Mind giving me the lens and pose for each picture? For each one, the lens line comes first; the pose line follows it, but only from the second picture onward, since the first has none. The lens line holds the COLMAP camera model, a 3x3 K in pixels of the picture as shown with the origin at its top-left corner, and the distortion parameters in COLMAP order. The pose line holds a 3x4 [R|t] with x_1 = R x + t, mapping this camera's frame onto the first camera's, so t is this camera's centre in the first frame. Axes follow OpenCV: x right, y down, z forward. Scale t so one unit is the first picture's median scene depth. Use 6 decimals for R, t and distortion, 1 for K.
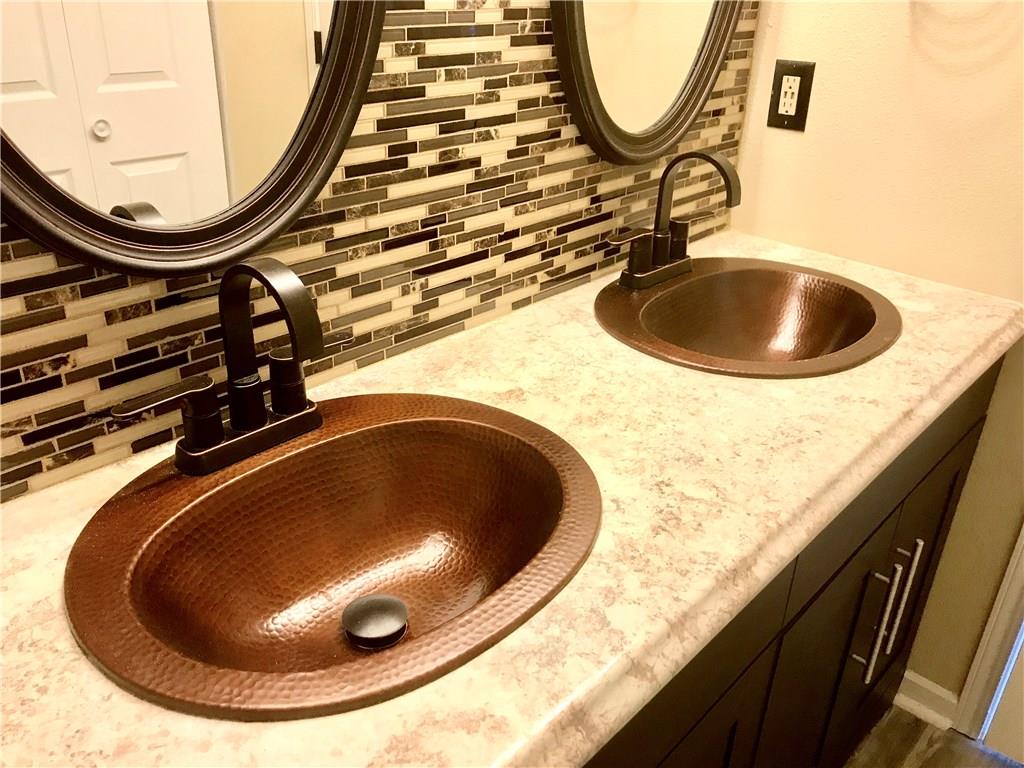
lens RADIAL K [[850.0, 0, 509.0], [0, 850.0, 374.5], [0, 0, 1]] dist [0.022832, -0.021876]
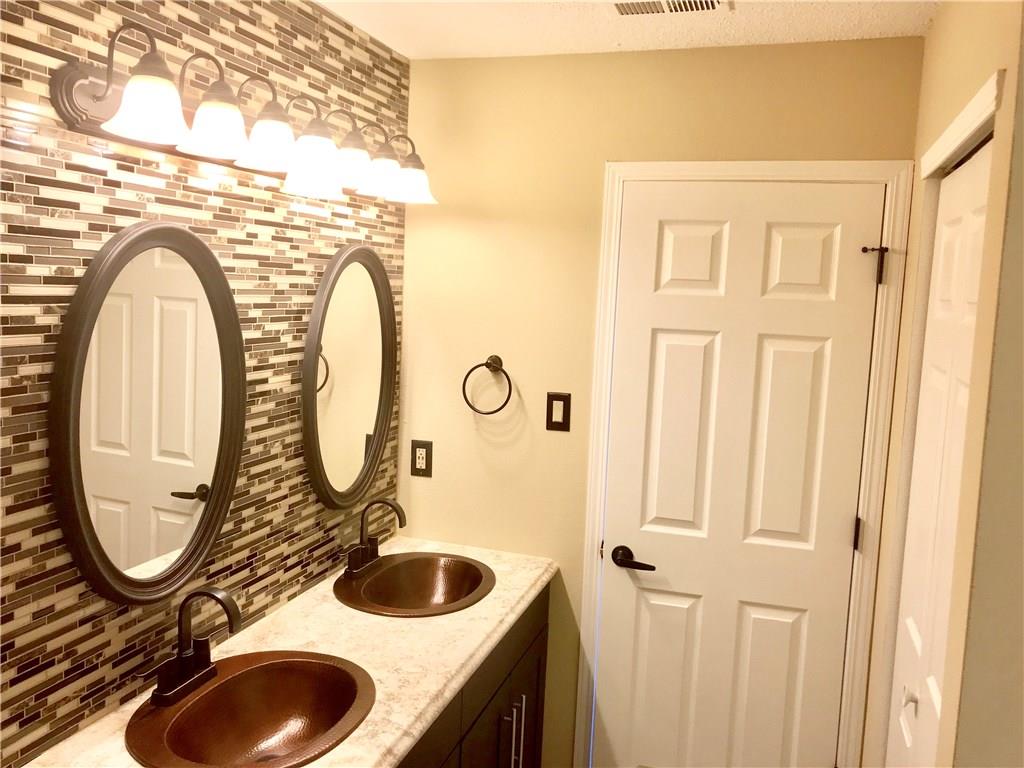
lens RADIAL K [[850.0, 0, 509.0], [0, 850.0, 374.5], [0, 0, 1]] dist [0.022832, -0.021876]
pose [[0.907545, -0.036365, 0.418377, -0.329899], [0.171158, 0.941776, -0.289418, 0.075995], [-0.383493, 0.334269, 0.860928, -0.907127]]
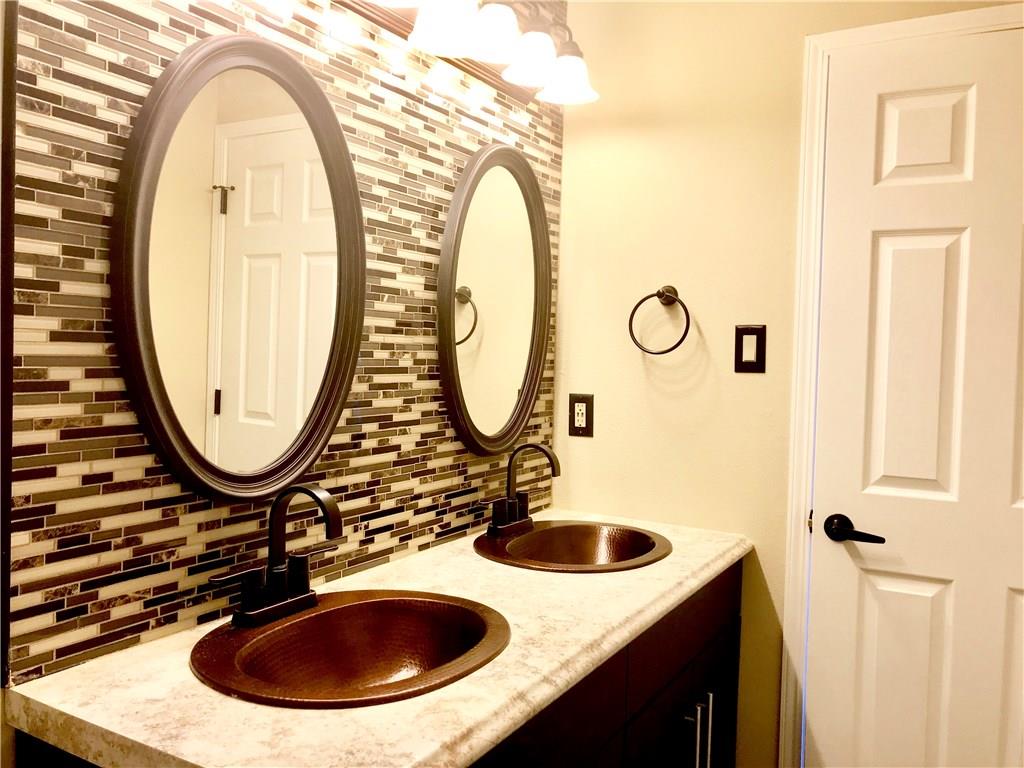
lens RADIAL K [[843.5, 0, 506.6], [0, 843.5, 374.1], [0, 0, 1]] dist [0.052192, -0.081002]
pose [[0.975114, -0.010875, 0.221436, -0.184304], [0.100483, 0.911996, -0.397701, 0.263945], [-0.197624, 0.410054, 0.890393, -0.479201]]
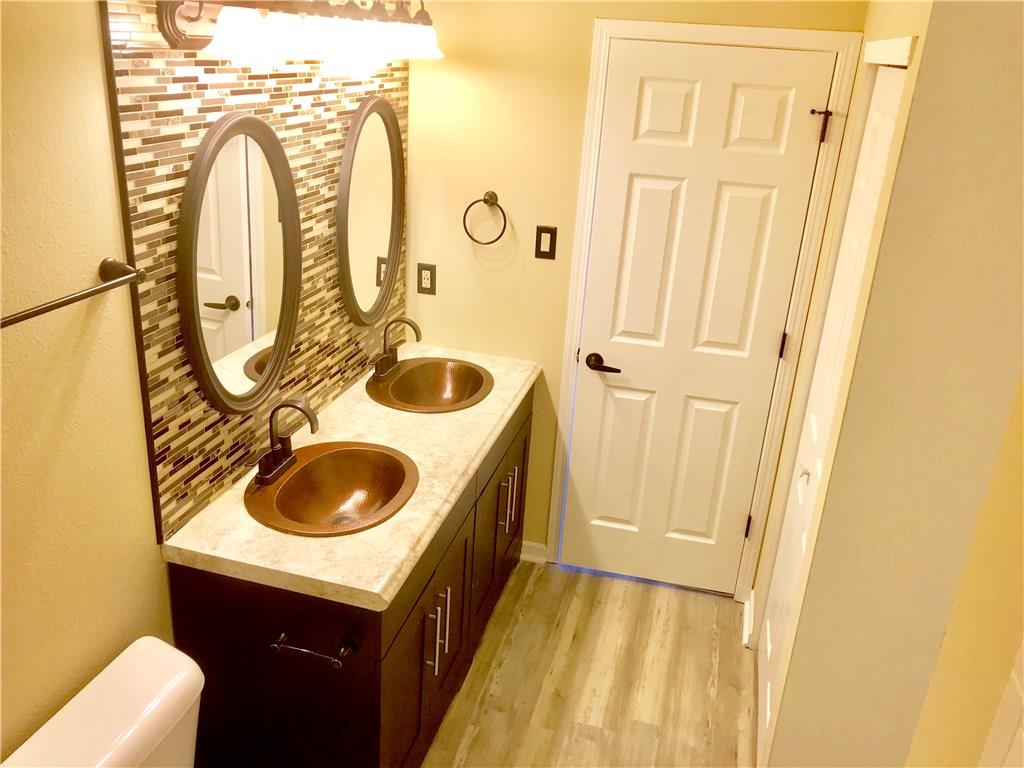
lens RADIAL K [[844.1, 0, 509.2], [0, 844.1, 370.6], [0, 0, 1]] dist [0.123872, -0.339710]
pose [[0.883580, -0.149590, 0.443744, -0.611167], [0.175579, 0.984305, -0.017793, -0.038744], [-0.434117, 0.093633, 0.895977, -1.275865]]
